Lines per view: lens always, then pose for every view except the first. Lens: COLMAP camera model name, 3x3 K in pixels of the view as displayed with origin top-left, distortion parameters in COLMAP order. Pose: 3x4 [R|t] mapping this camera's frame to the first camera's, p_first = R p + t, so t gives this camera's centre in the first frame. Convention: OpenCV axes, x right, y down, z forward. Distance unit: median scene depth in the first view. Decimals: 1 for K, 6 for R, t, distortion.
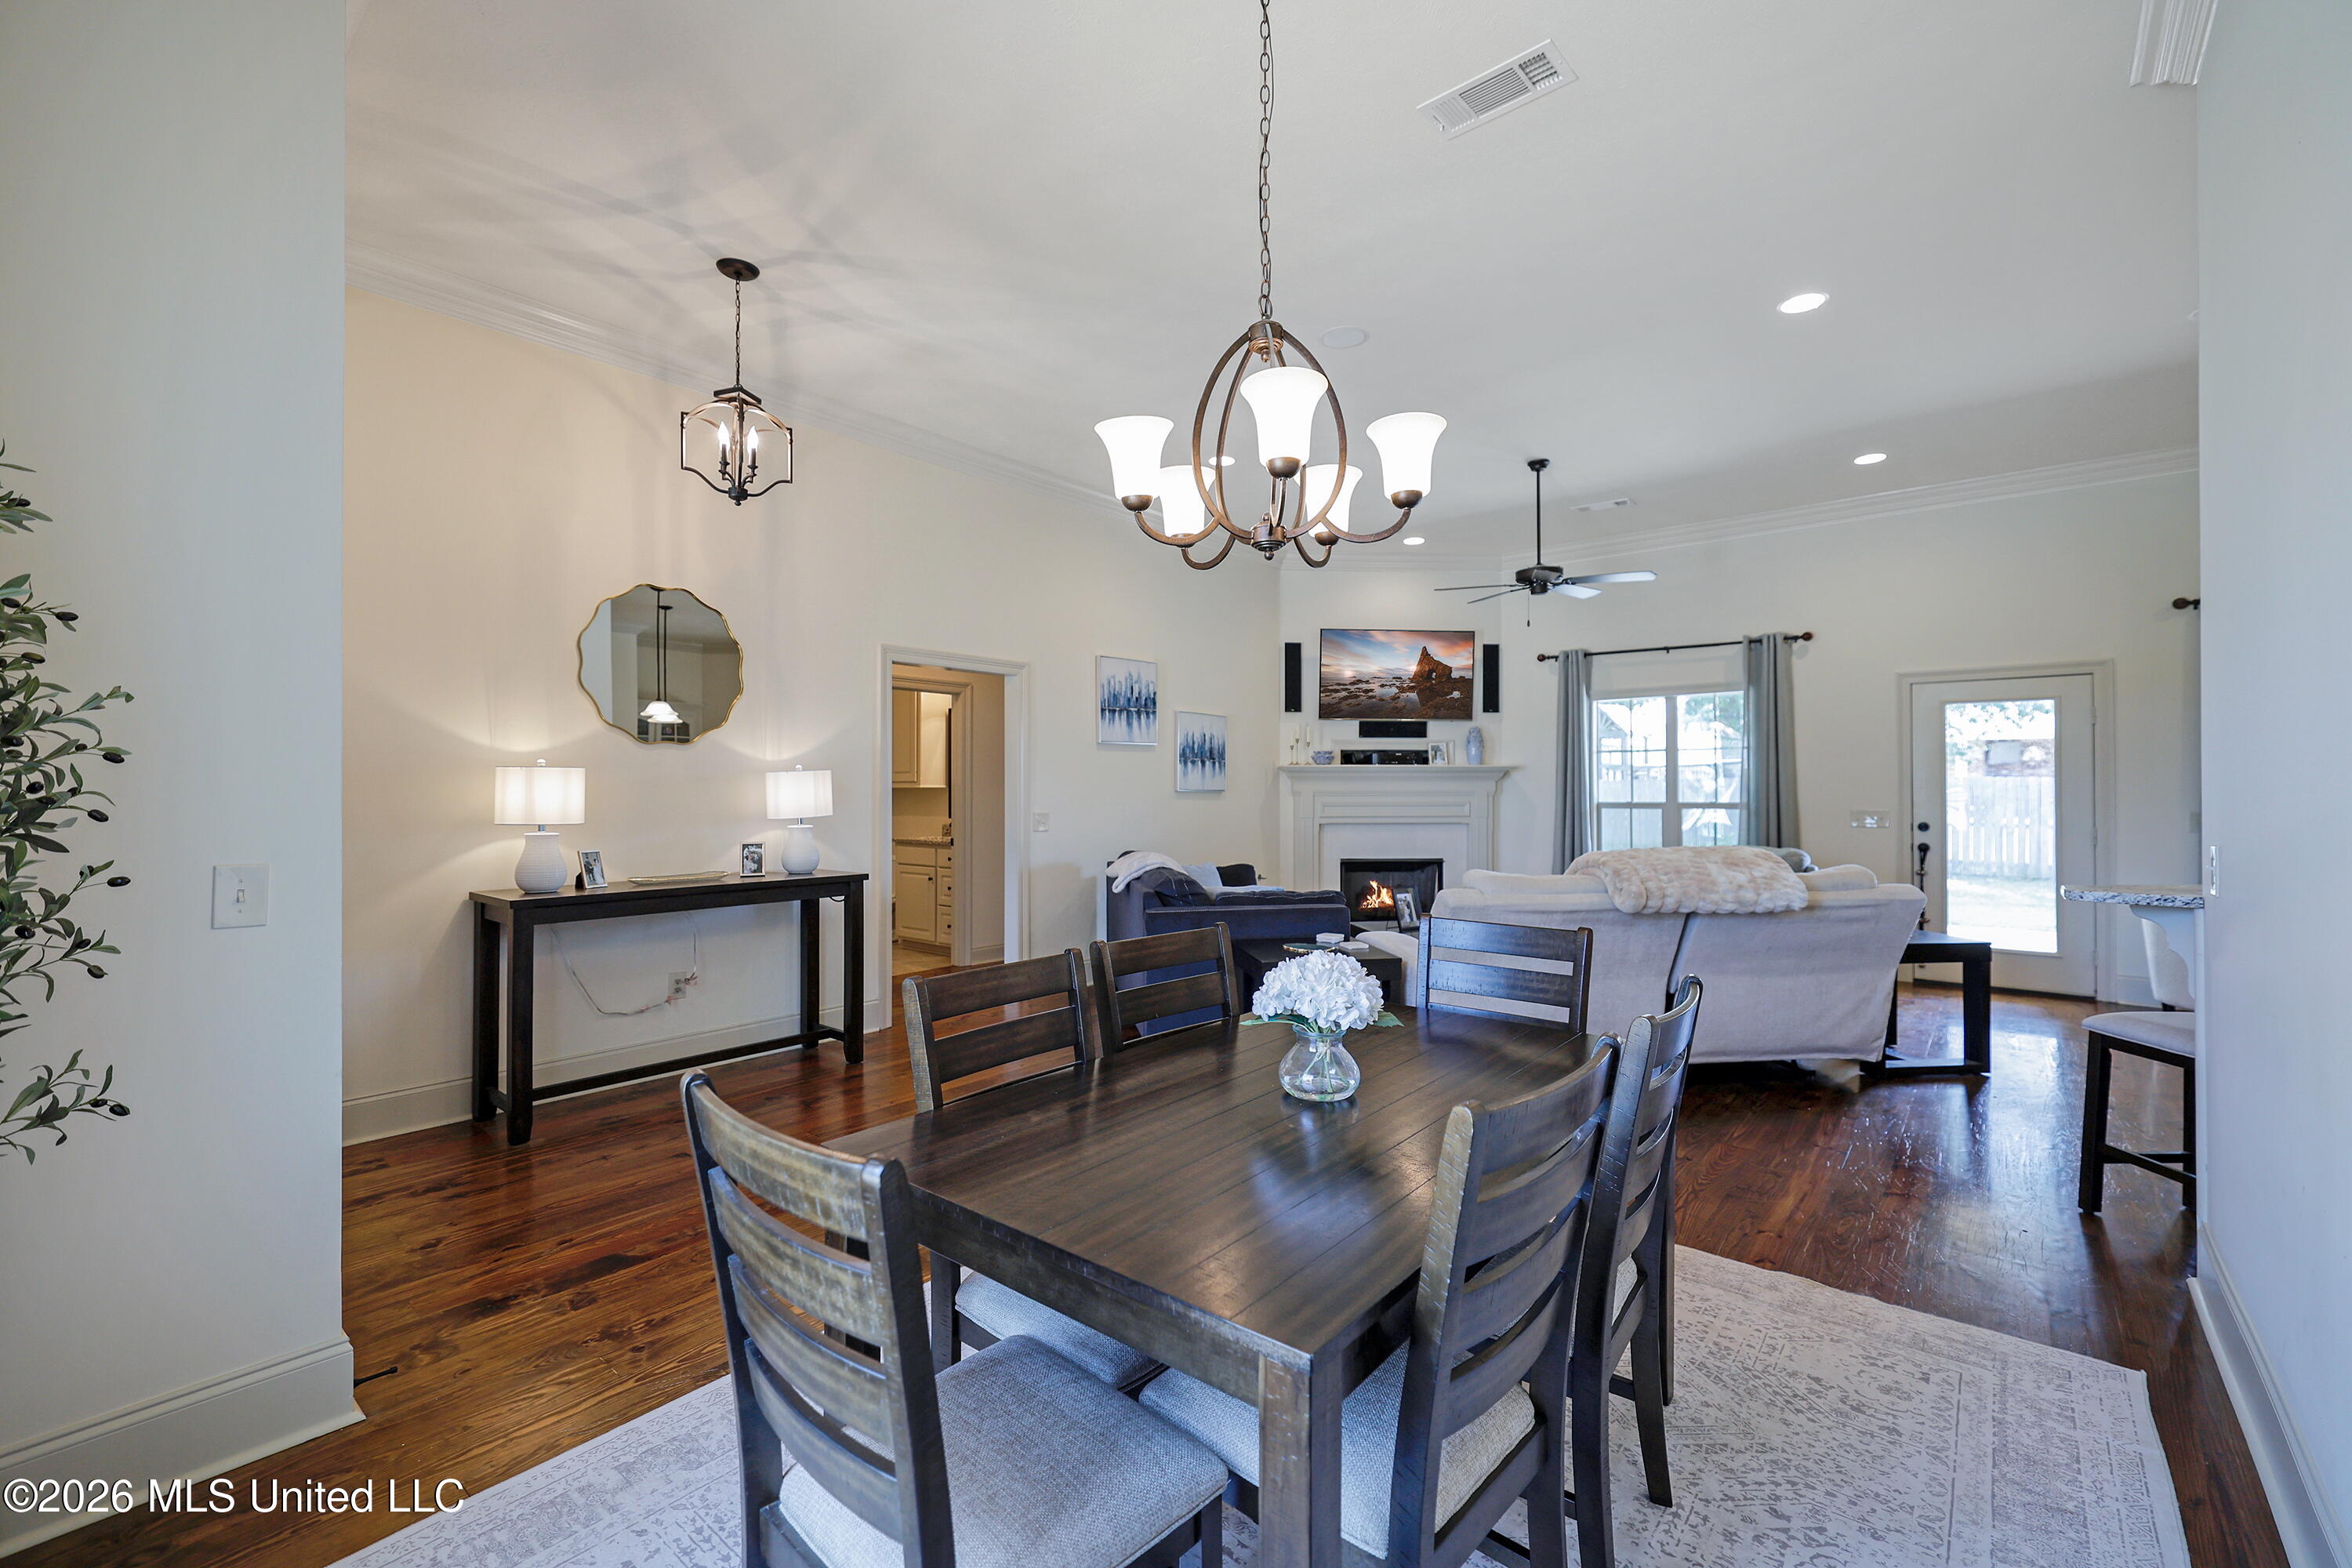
lens RADIAL K [[993.0, 0, 1162.4], [0, 993.0, 773.9], [0, 0, 1]] dist [0.002905, 0.000088]
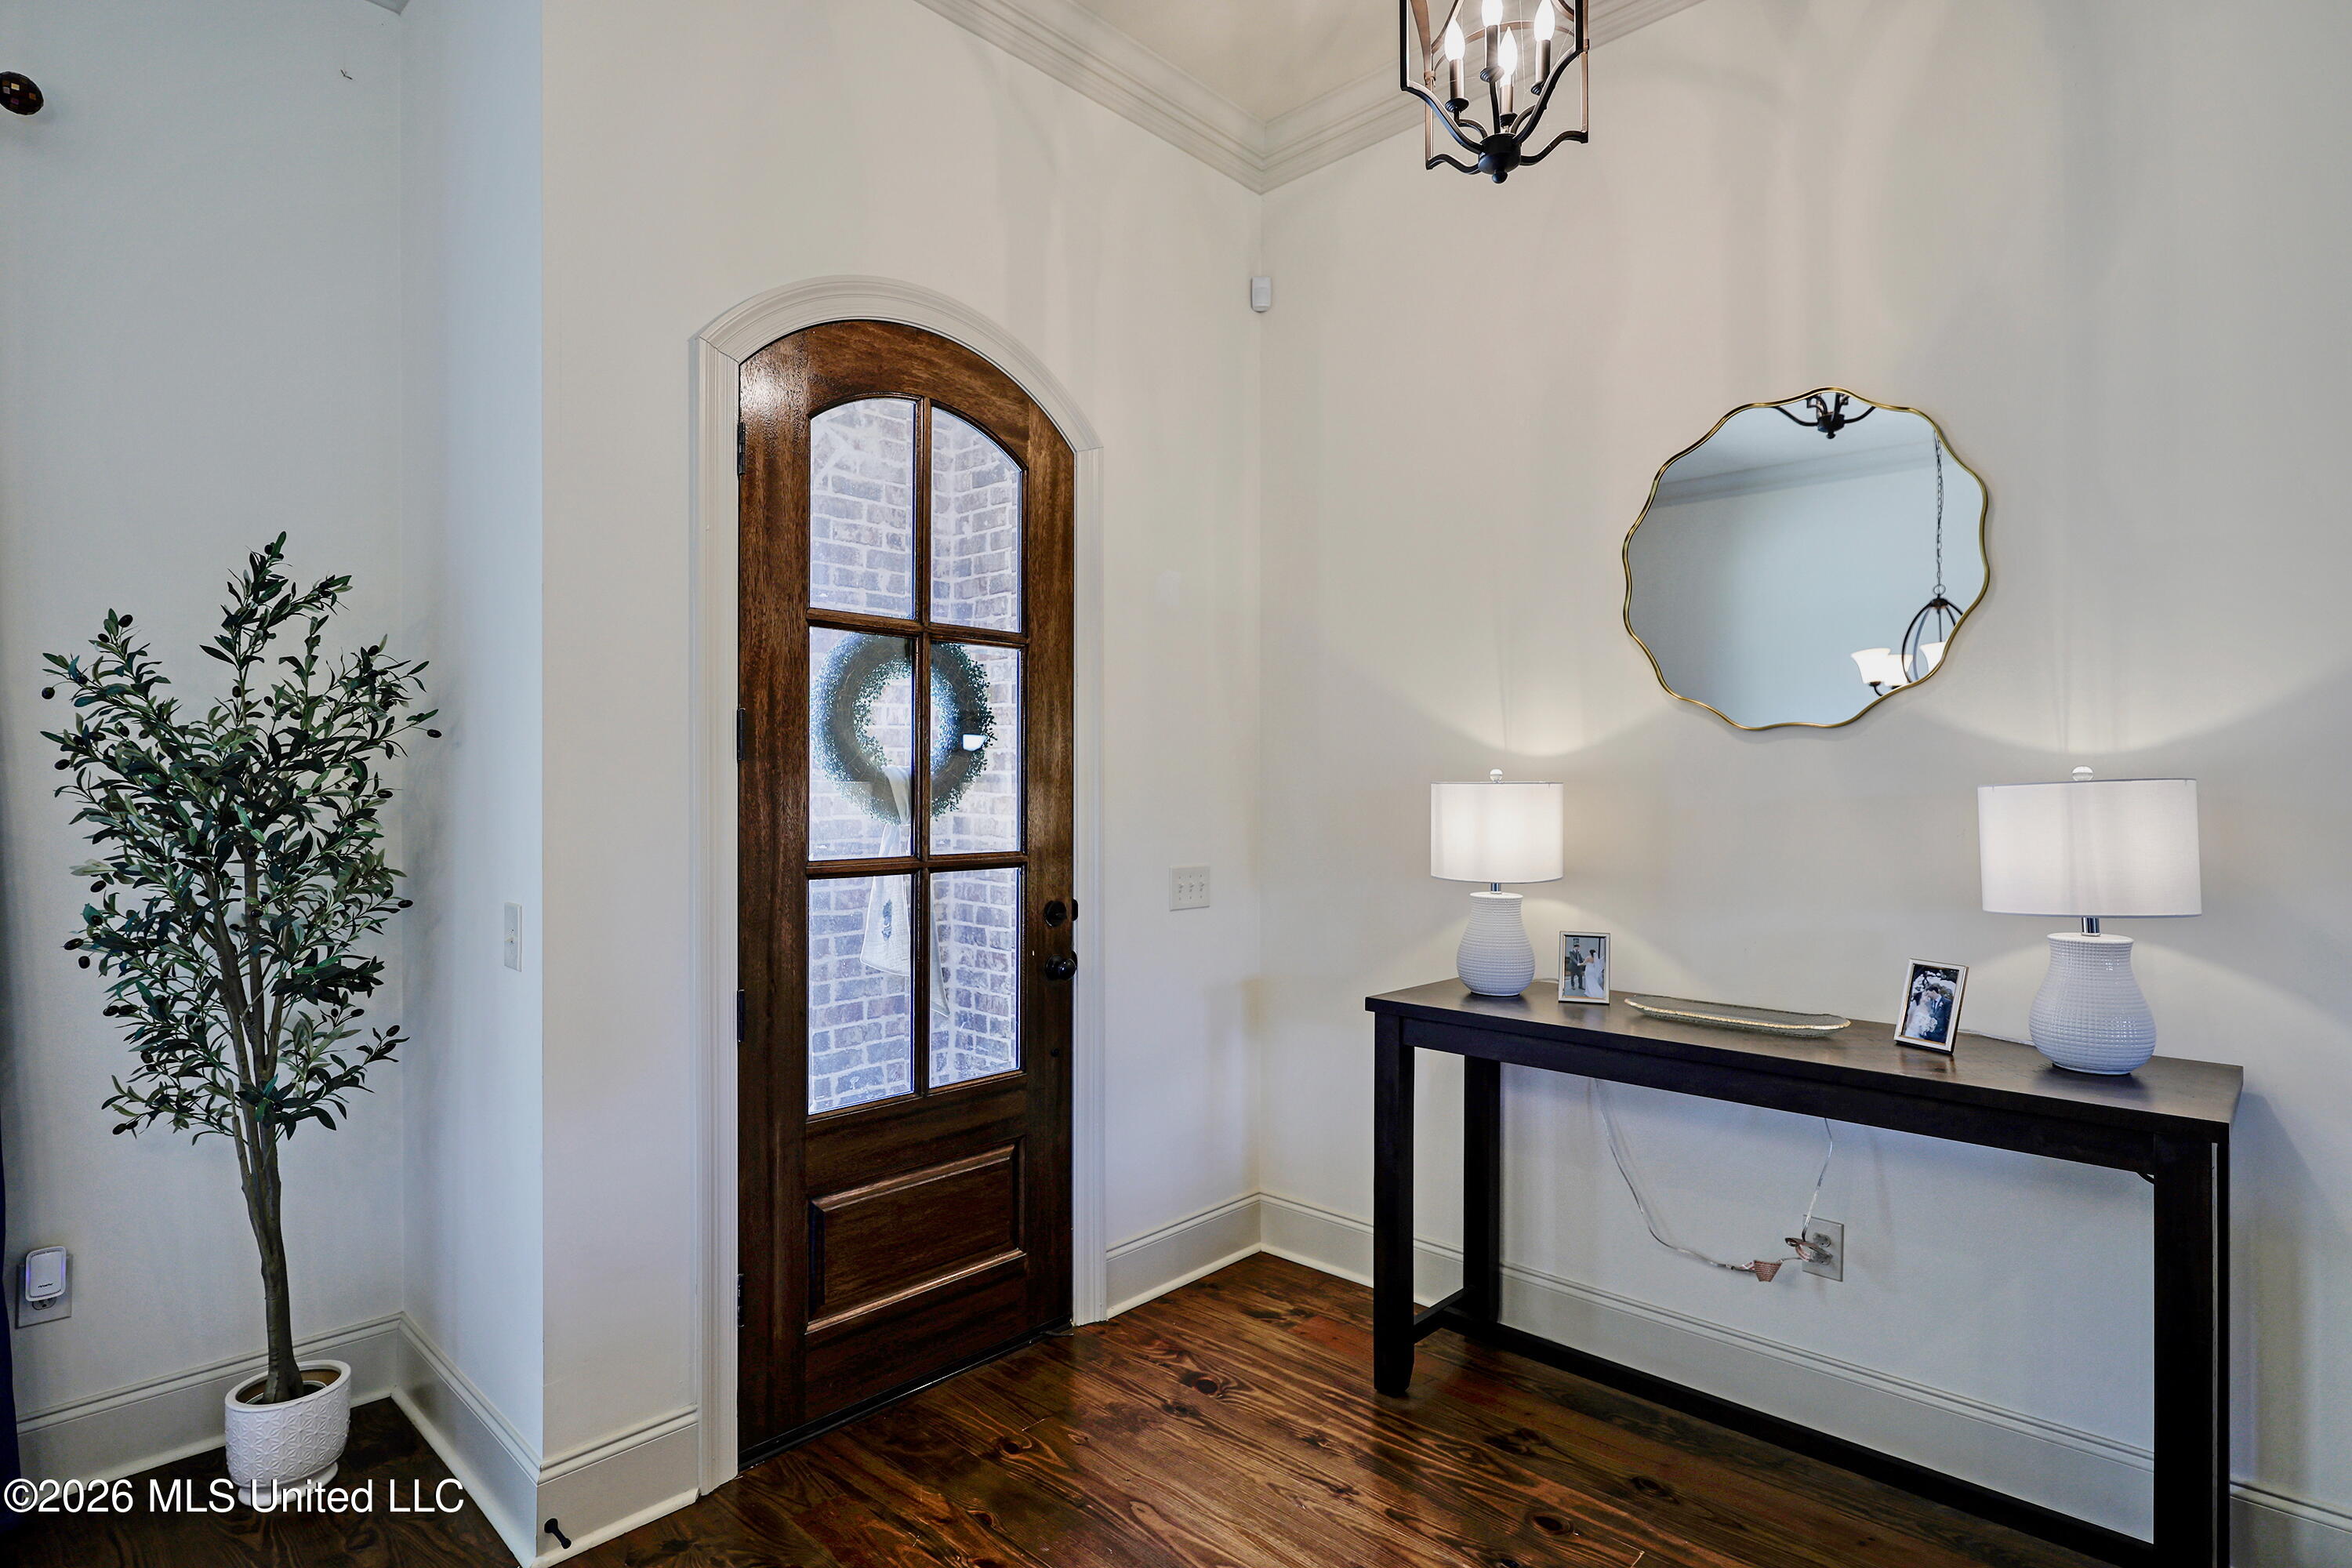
lens RADIAL K [[1217.1, 0, 1176.0], [0, 1217.1, 784.0], [0, 0, 1]] dist [-0.001199, -0.002083]
pose [[-0.052906, 0.005236, -0.998586, 0.106741], [0.017846, 0.999832, 0.004297, -0.012385], [0.998440, -0.017593, -0.052991, 0.849037]]
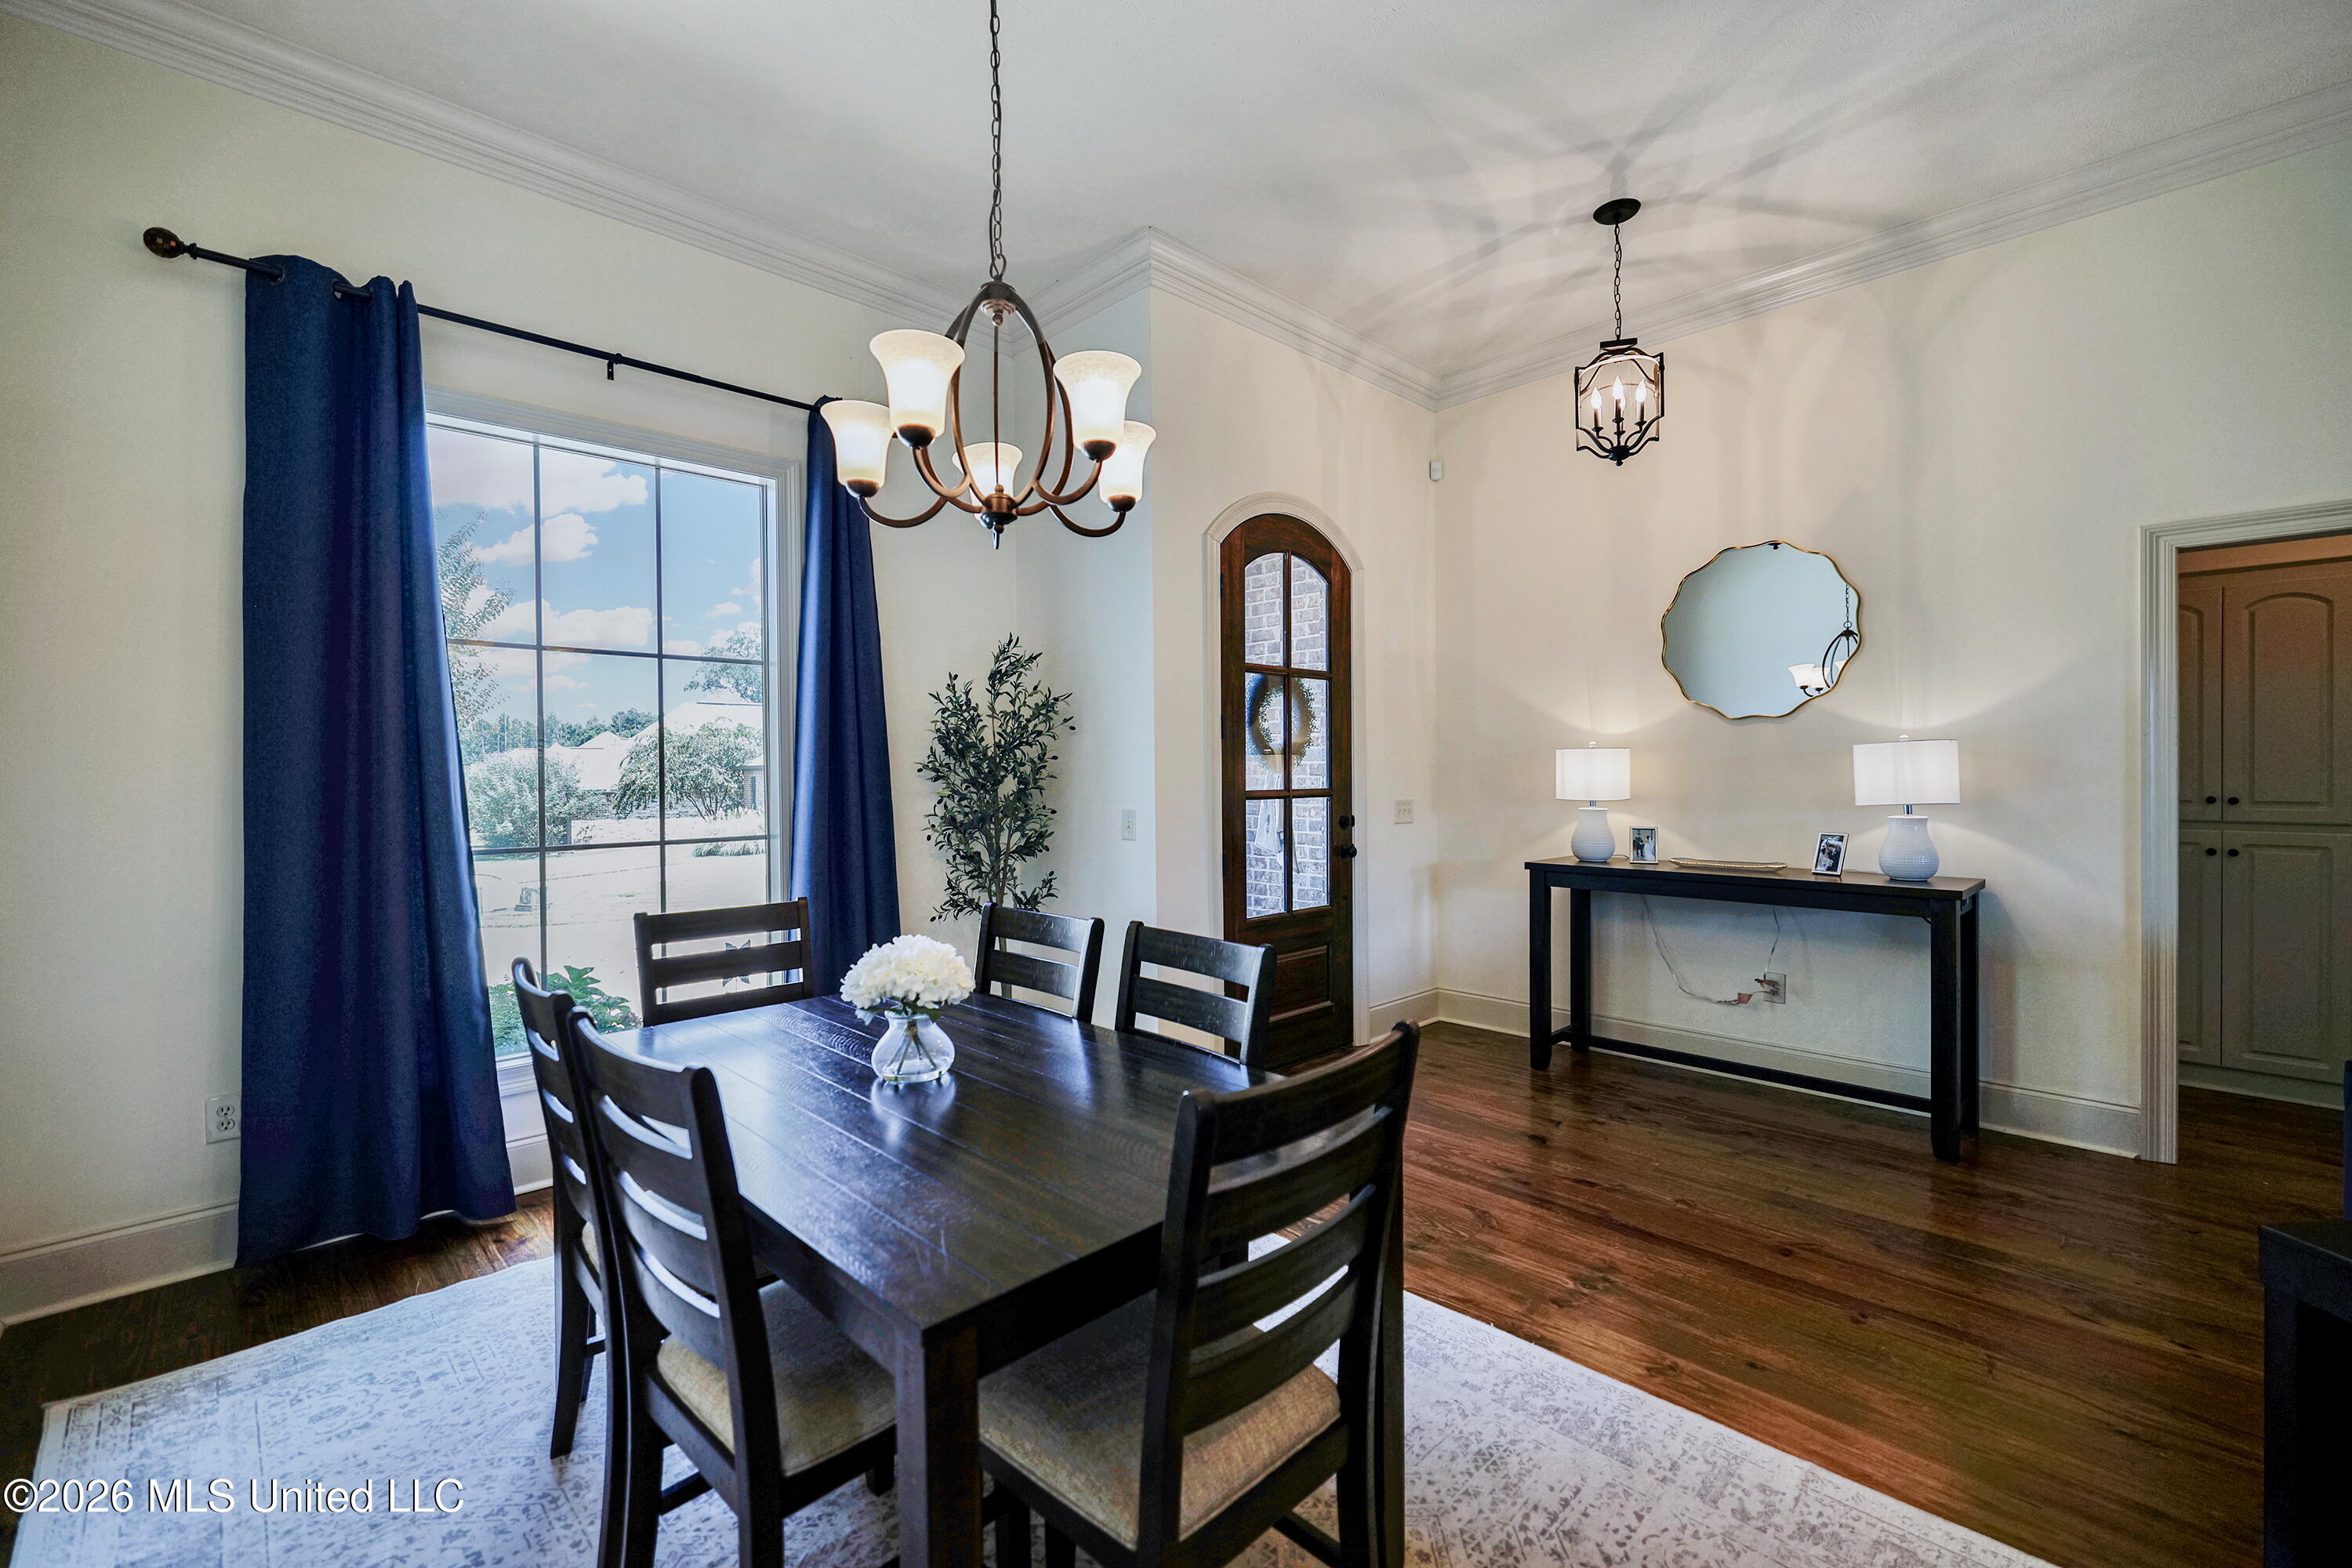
lens RADIAL K [[993.0, 0, 1162.4], [0, 993.0, 773.9], [0, 0, 1]] dist [0.002905, 0.000088]
pose [[-0.106791, 0.013082, -0.994195, 0.529196], [0.026097, 0.999606, 0.010350, -0.002758], [0.993939, -0.024840, -0.107090, 0.641044]]
